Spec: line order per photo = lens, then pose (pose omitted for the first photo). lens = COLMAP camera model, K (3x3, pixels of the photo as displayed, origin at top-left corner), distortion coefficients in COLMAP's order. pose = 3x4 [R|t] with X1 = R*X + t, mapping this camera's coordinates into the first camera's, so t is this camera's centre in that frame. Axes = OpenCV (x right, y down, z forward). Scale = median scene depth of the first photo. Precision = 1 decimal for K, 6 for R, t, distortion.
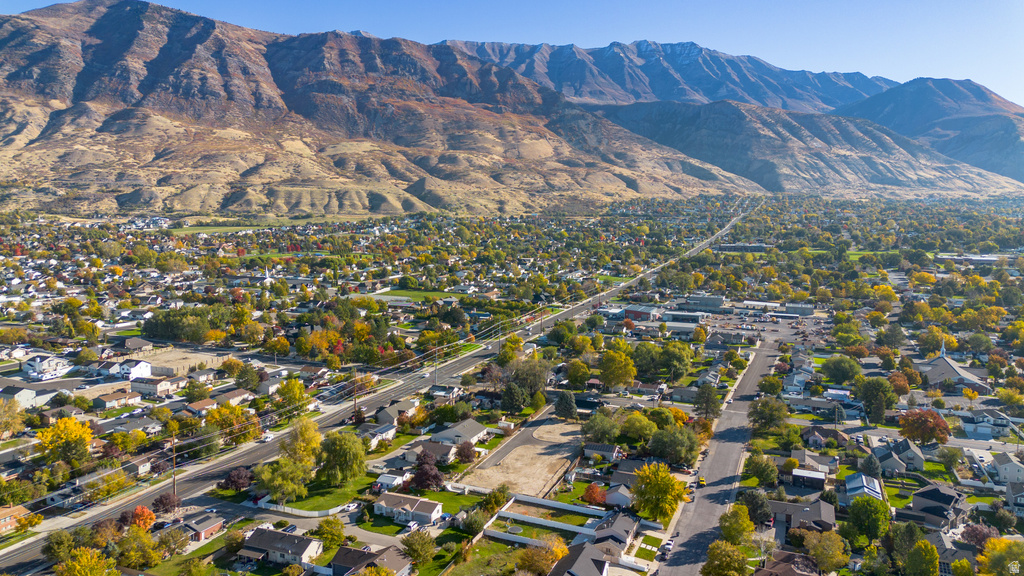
lens RADIAL K [[719.6, 0, 512.0], [0, 719.6, 288.0], [0, 0, 1]] dist [0.084913, -0.089724]
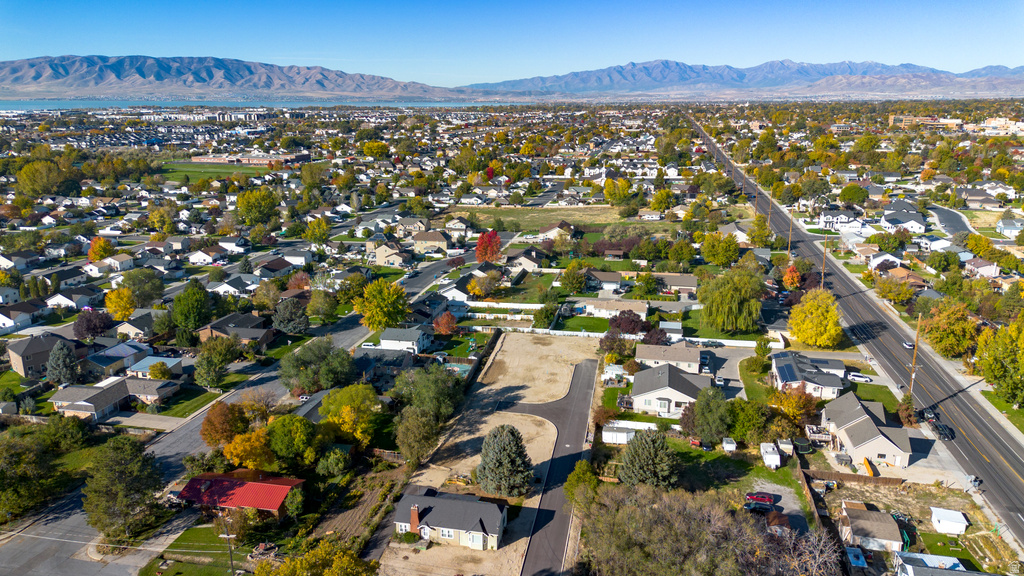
lens RADIAL K [[719.6, 0, 512.0], [0, 719.6, 288.0], [0, 0, 1]] dist [0.084913, -0.089724]
pose [[-0.984060, 0.039410, -0.173413, 0.013642], [-0.024871, 0.935052, 0.353636, -0.007117], [0.176088, 0.352312, -0.919168, 0.134273]]
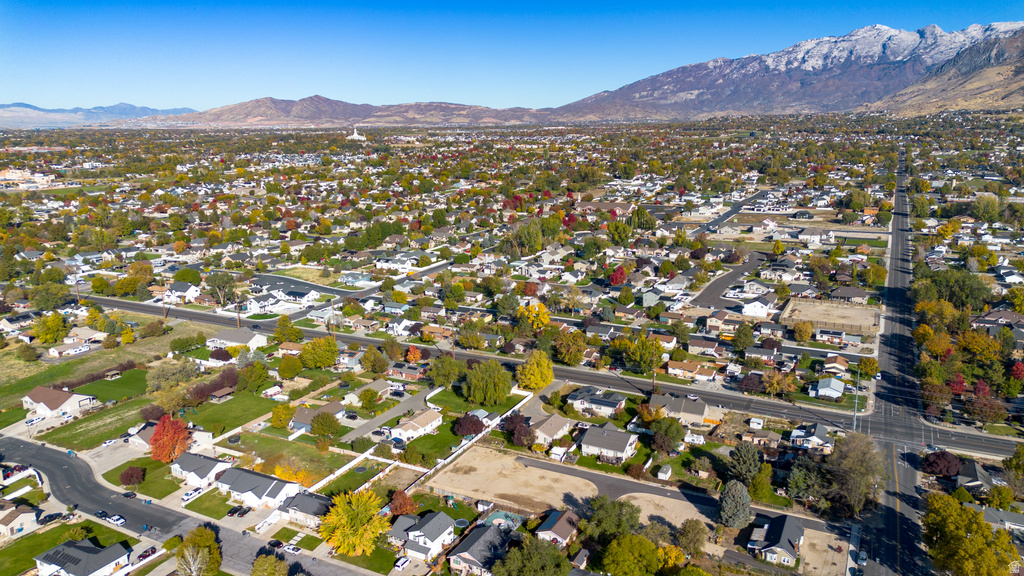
lens RADIAL K [[719.6, 0, 512.0], [0, 719.6, 288.0], [0, 0, 1]] dist [0.084913, -0.089724]
pose [[-0.099638, 0.209898, -0.972633, 0.066087], [-0.100053, 0.970430, 0.219672, -0.013505], [0.989981, 0.119203, -0.075690, 0.083882]]
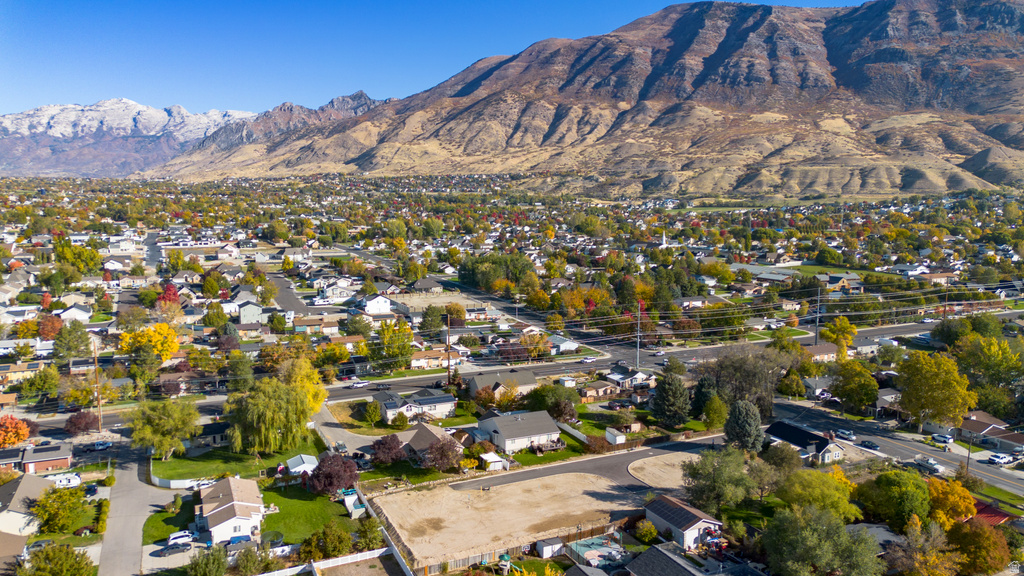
lens RADIAL K [[719.6, 0, 512.0], [0, 719.6, 288.0], [0, 0, 1]] dist [0.084913, -0.089724]
pose [[0.740191, 0.077551, -0.667910, 0.030274], [-0.071489, 0.996773, 0.036509, 0.005060], [0.668586, 0.020724, 0.743346, 0.047705]]
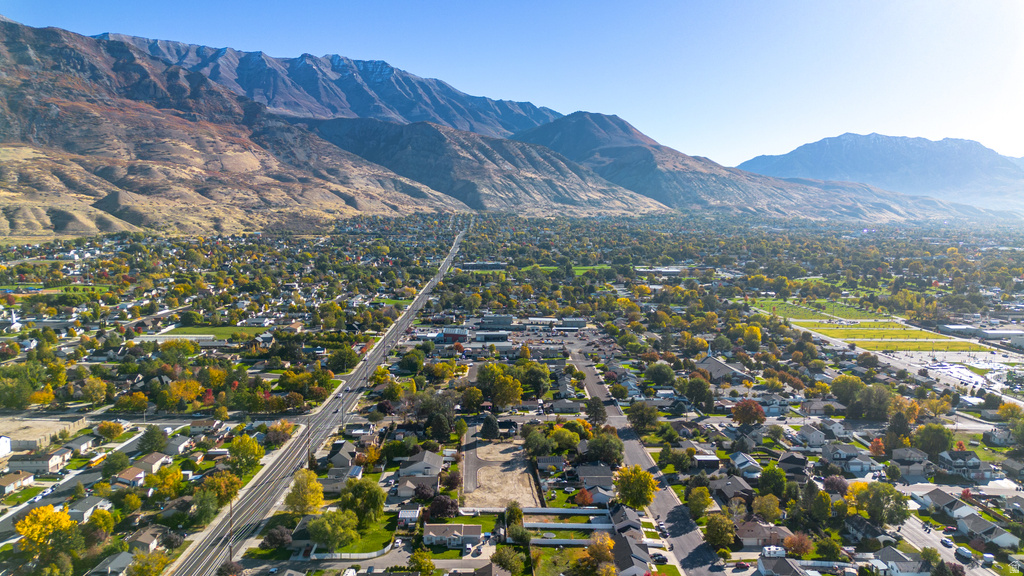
lens RADIAL K [[719.6, 0, 512.0], [0, 719.6, 288.0], [0, 0, 1]] dist [0.084913, -0.089724]
pose [[0.914951, -0.040107, 0.401567, -0.034104], [0.047308, 0.998848, -0.008027, -0.004626], [-0.400782, 0.026341, 0.915795, -0.005901]]
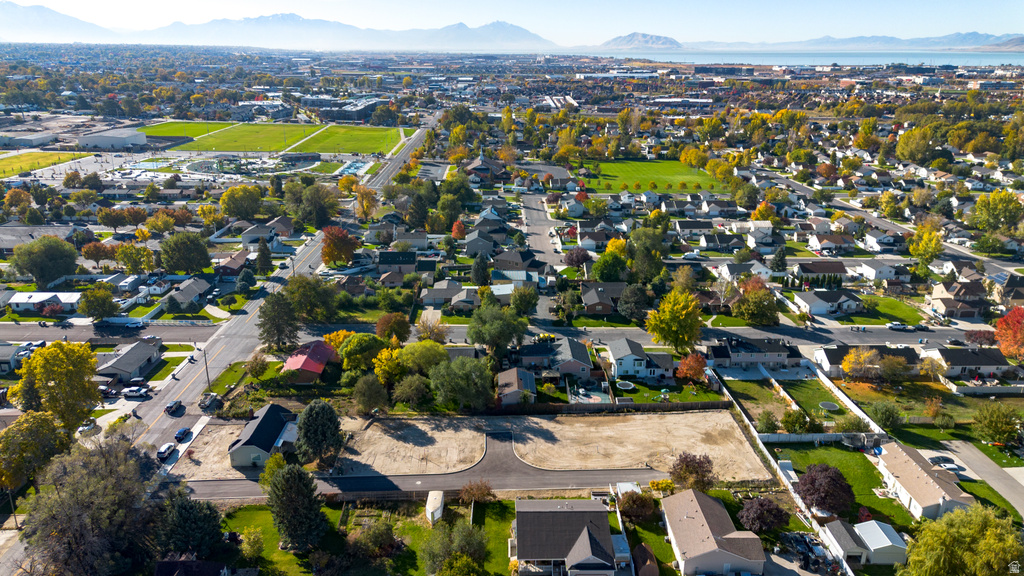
lens RADIAL K [[719.6, 0, 512.0], [0, 719.6, 288.0], [0, 0, 1]] dist [0.084913, -0.089724]
pose [[-0.399823, -0.295328, 0.867712, -0.034043], [0.089376, 0.929598, 0.357574, -0.007160], [-0.912225, 0.220518, -0.345279, 0.102962]]
